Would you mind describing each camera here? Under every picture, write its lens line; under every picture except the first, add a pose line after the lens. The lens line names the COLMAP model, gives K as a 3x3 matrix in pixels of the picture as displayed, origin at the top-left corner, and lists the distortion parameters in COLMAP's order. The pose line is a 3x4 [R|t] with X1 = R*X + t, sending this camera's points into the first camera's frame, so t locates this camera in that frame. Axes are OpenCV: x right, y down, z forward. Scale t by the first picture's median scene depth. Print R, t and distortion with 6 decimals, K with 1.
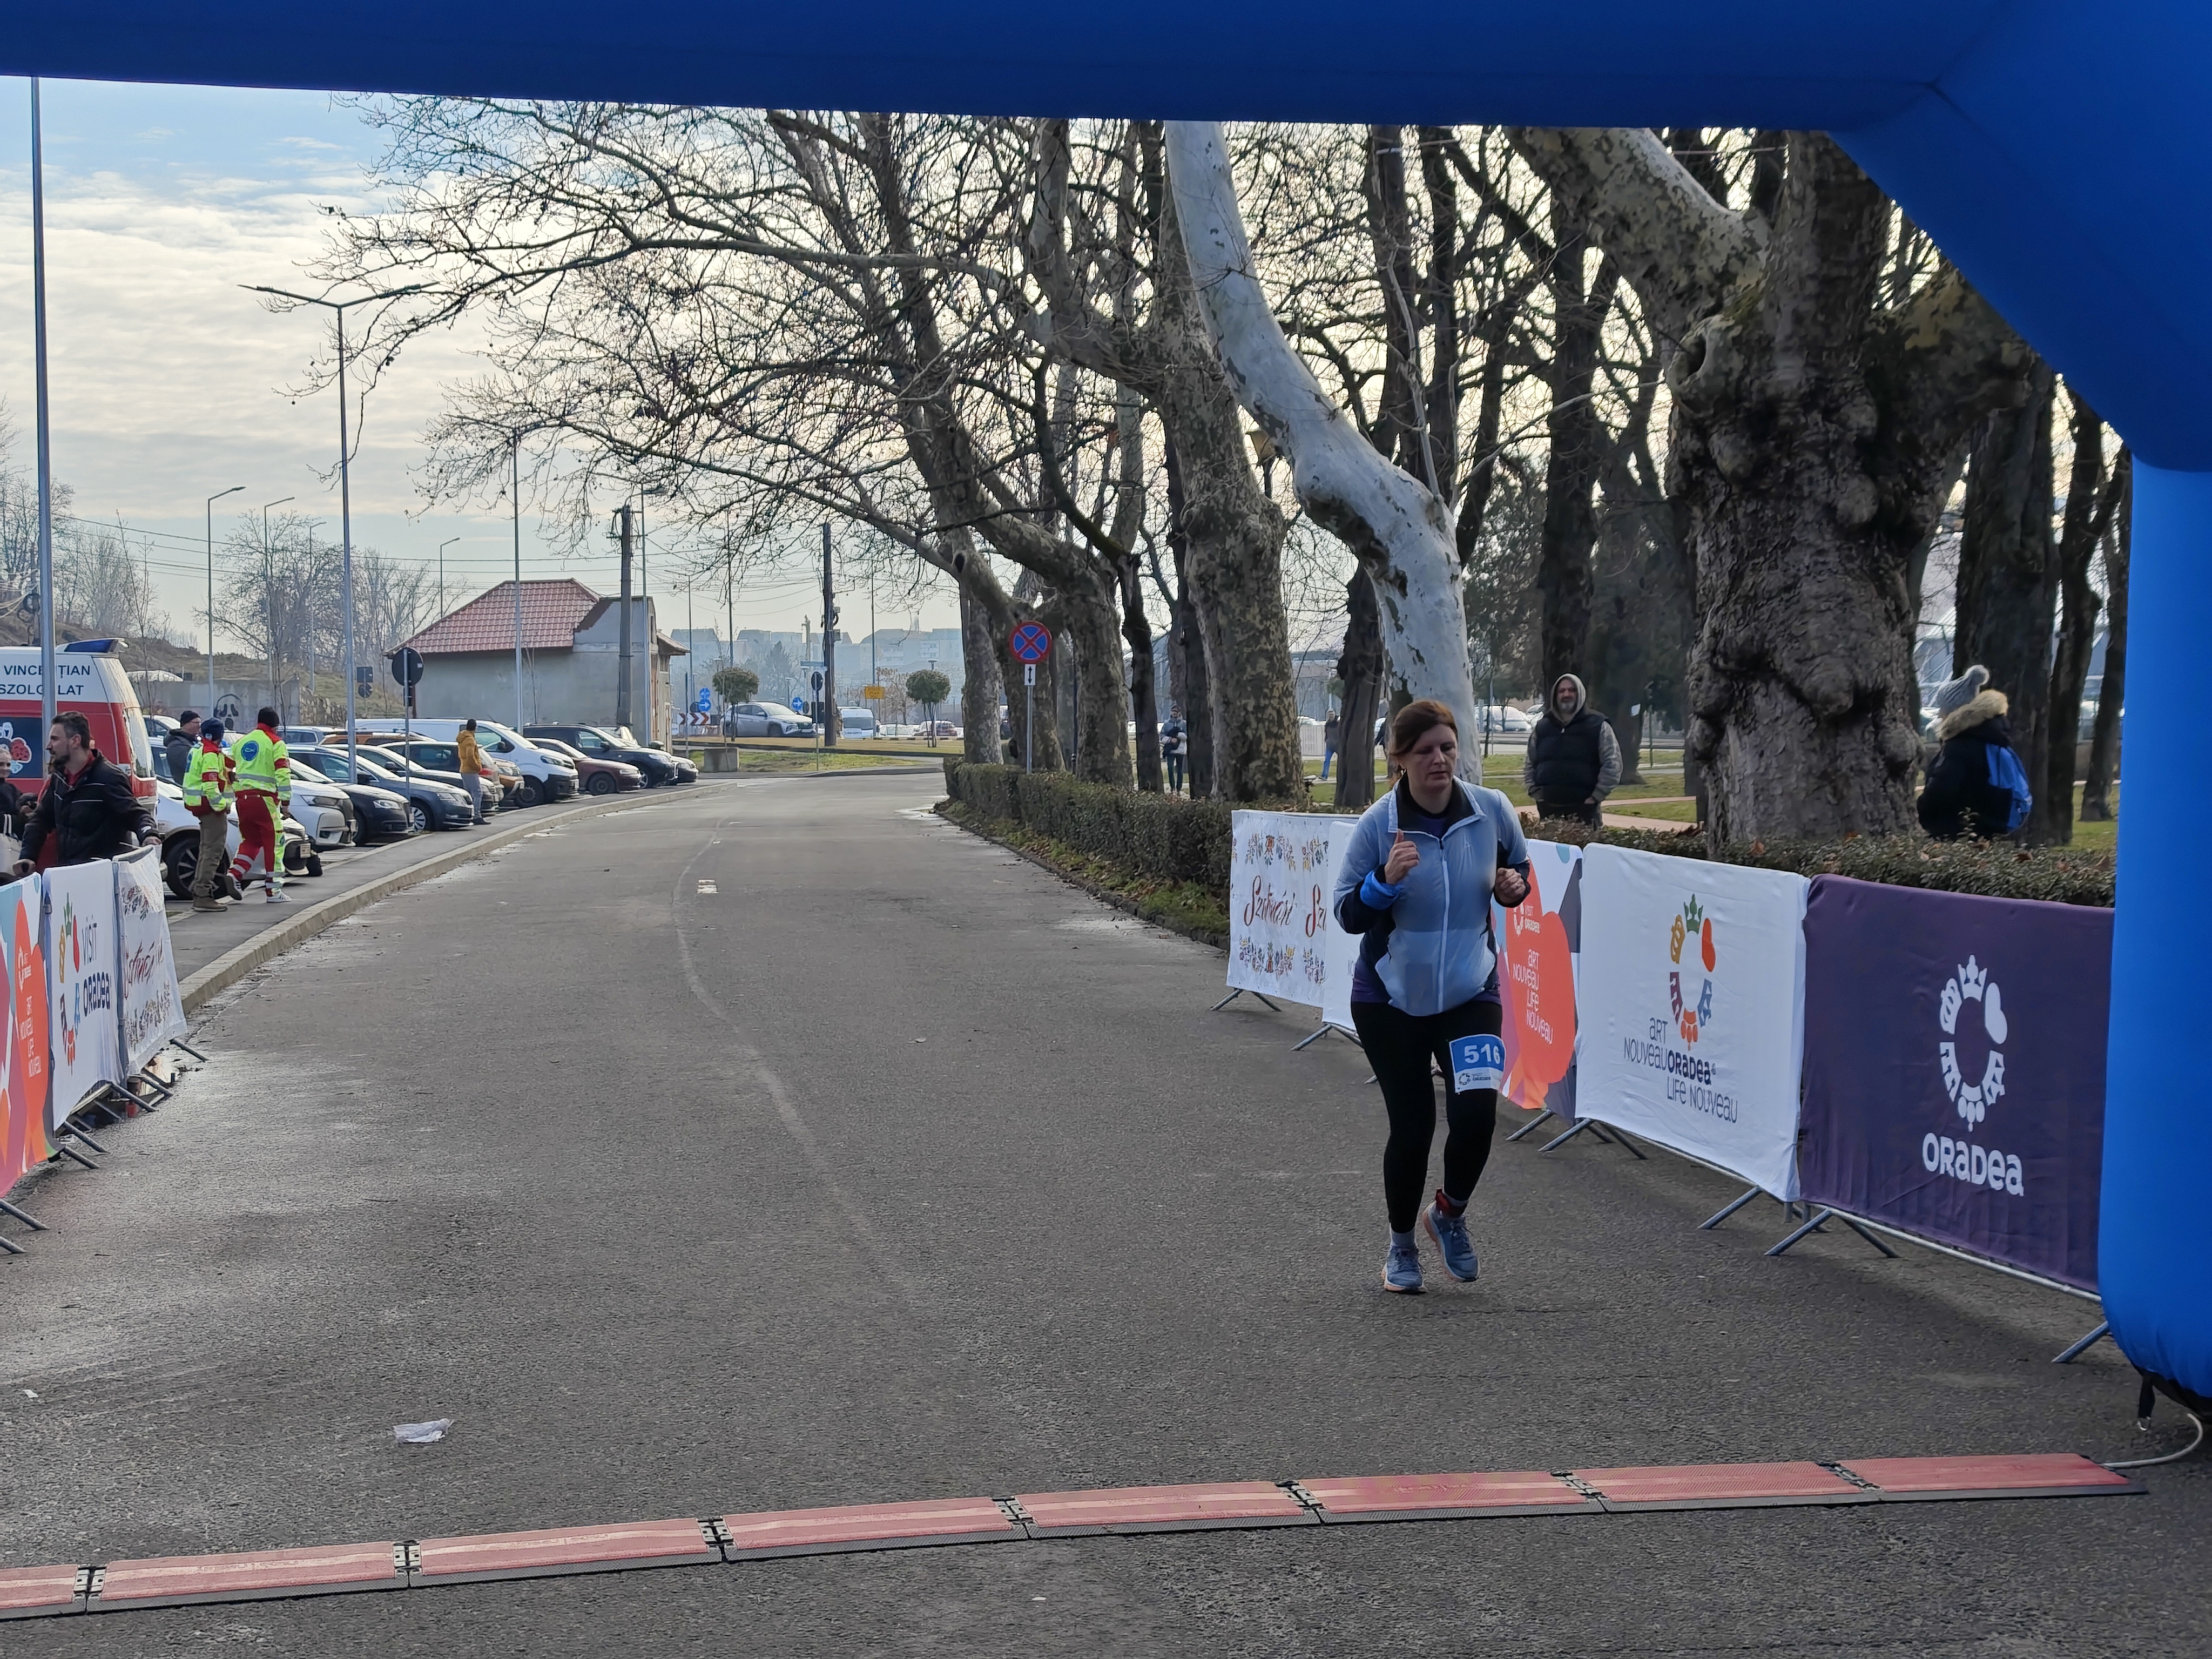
lens RADIAL K [[4008.0, 0, 1138.3], [0, 4008.0, 701.6], [0, 0, 1]] dist [0.107612, 0.000000]
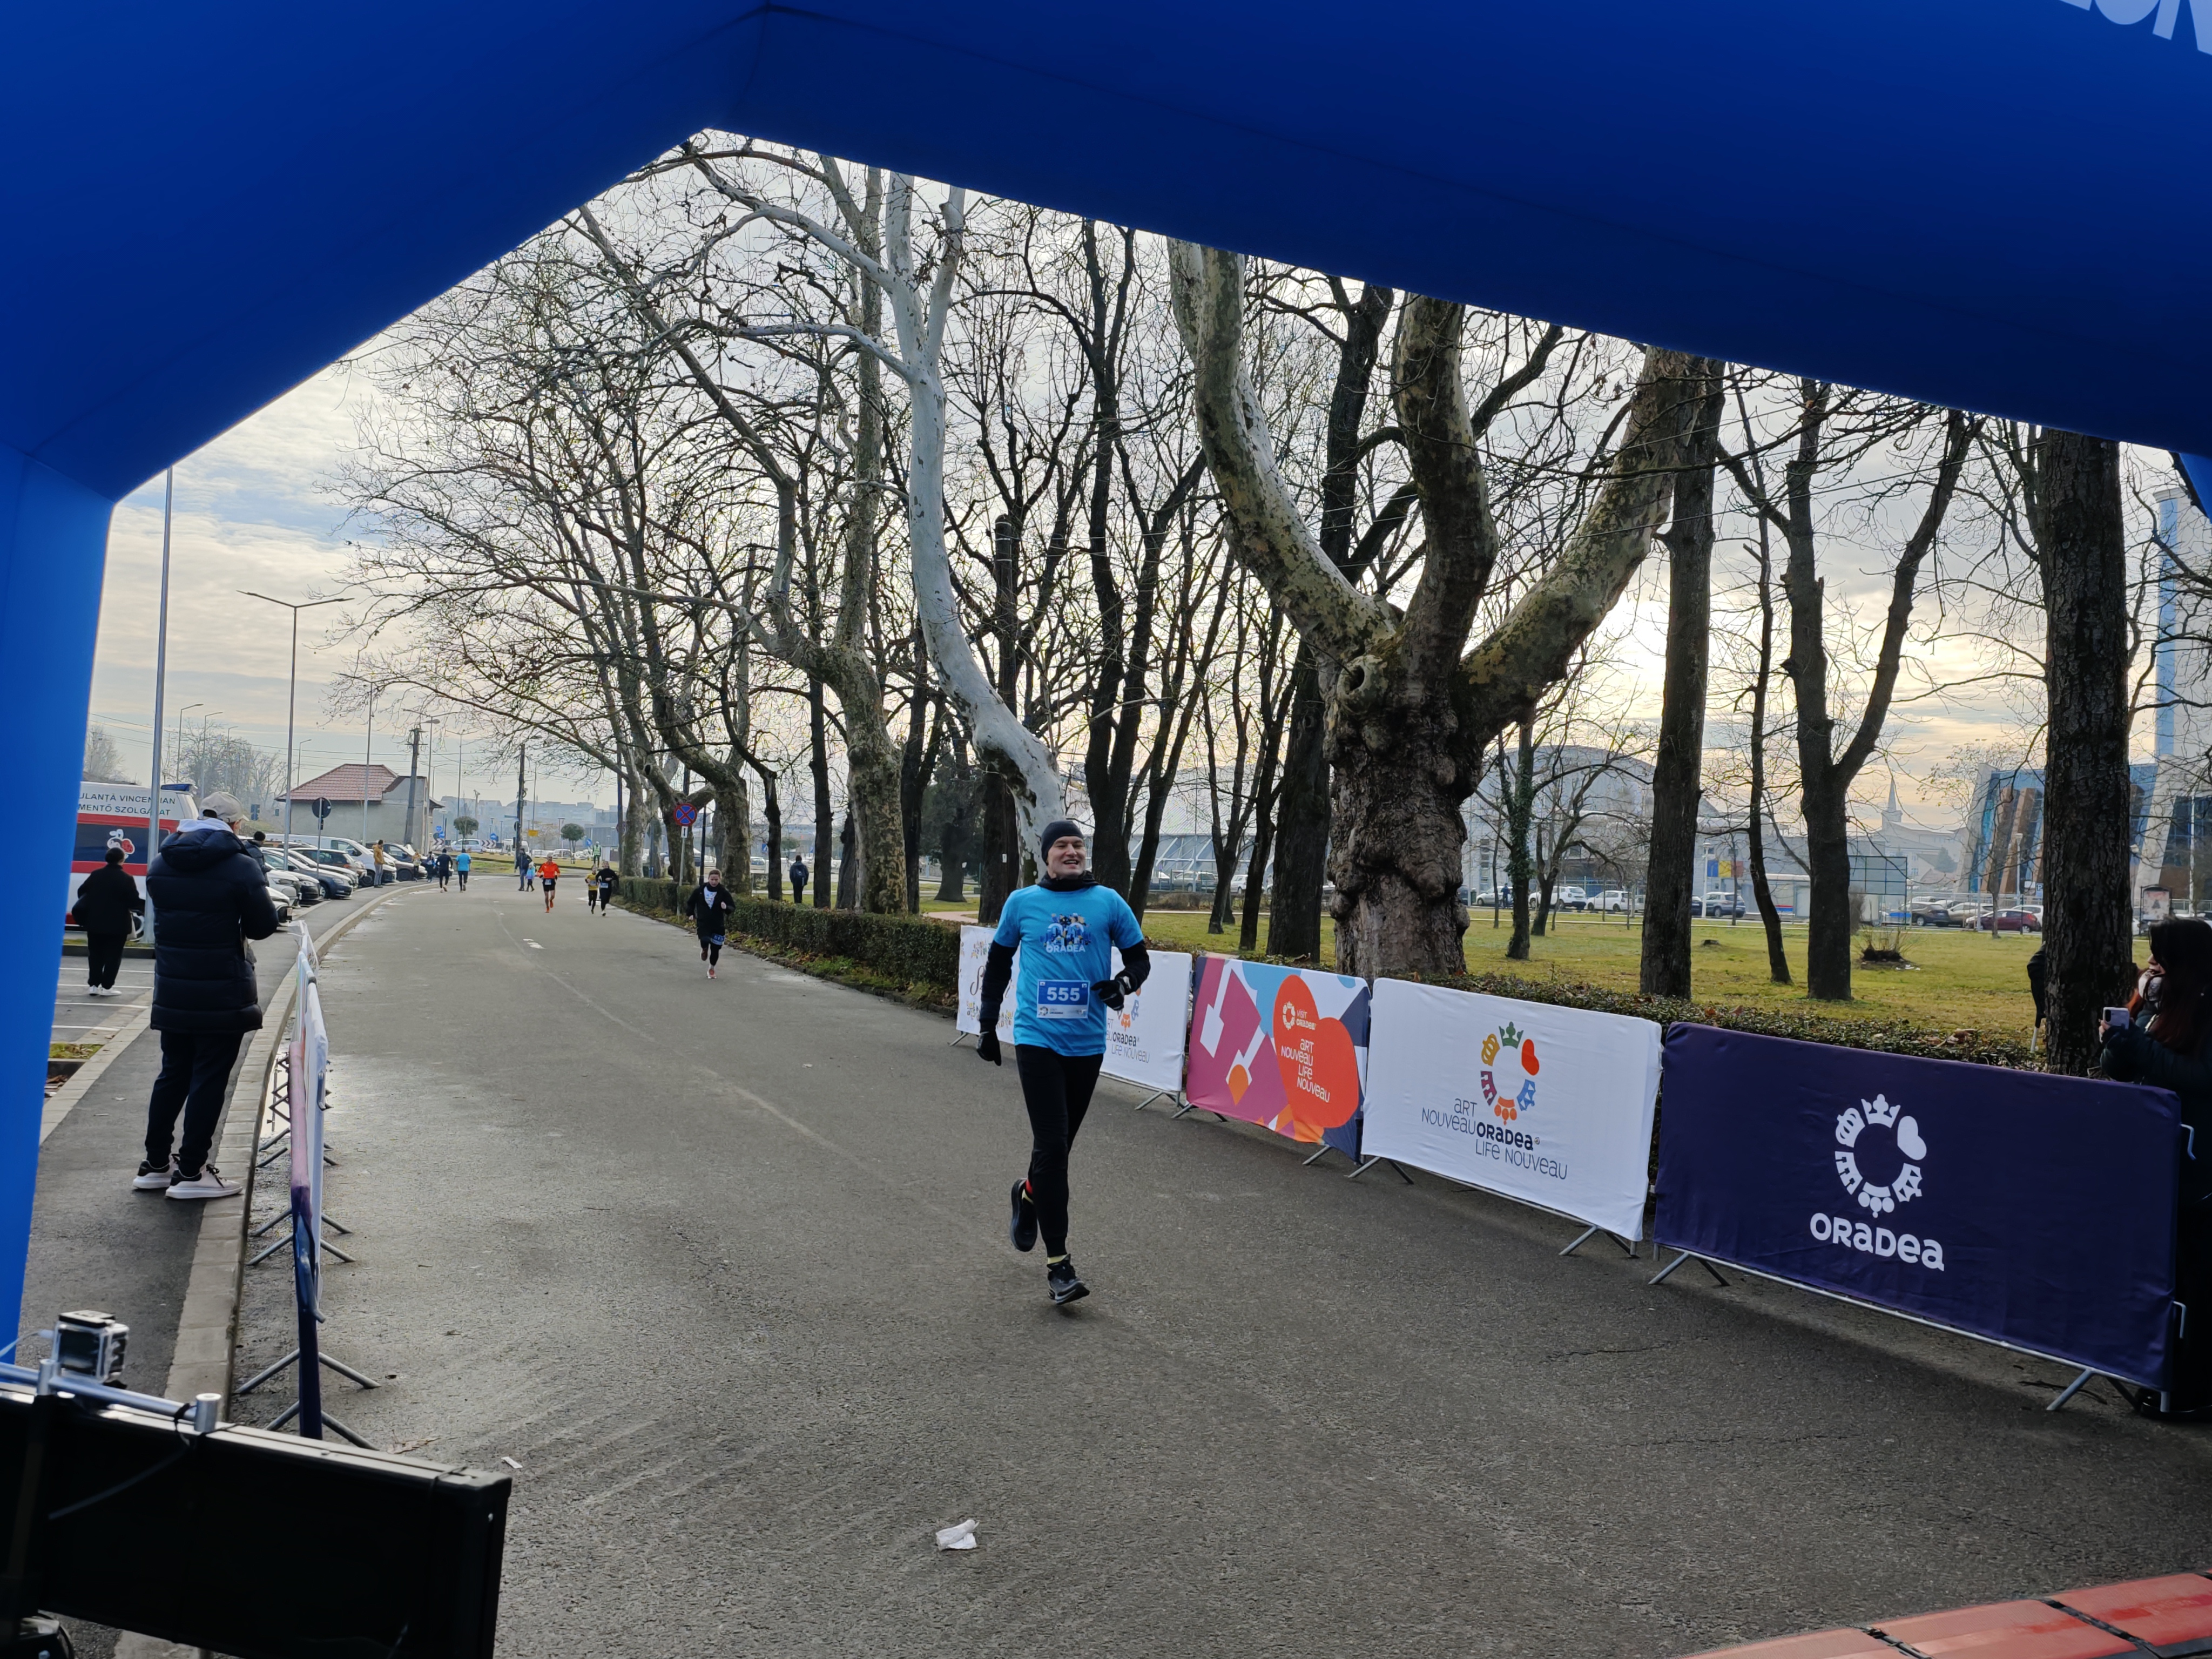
lens RADIAL K [[1928.8, 0, 1123.5], [0, 1928.8, 808.8], [0, 0, 1]] dist [0.040813, -0.054123]
pose [[0.969604, 0.060373, 0.237113, -0.127367], [-0.054461, 0.998022, -0.031414, -0.001183], [-0.238540, 0.017546, 0.970974, 0.222953]]
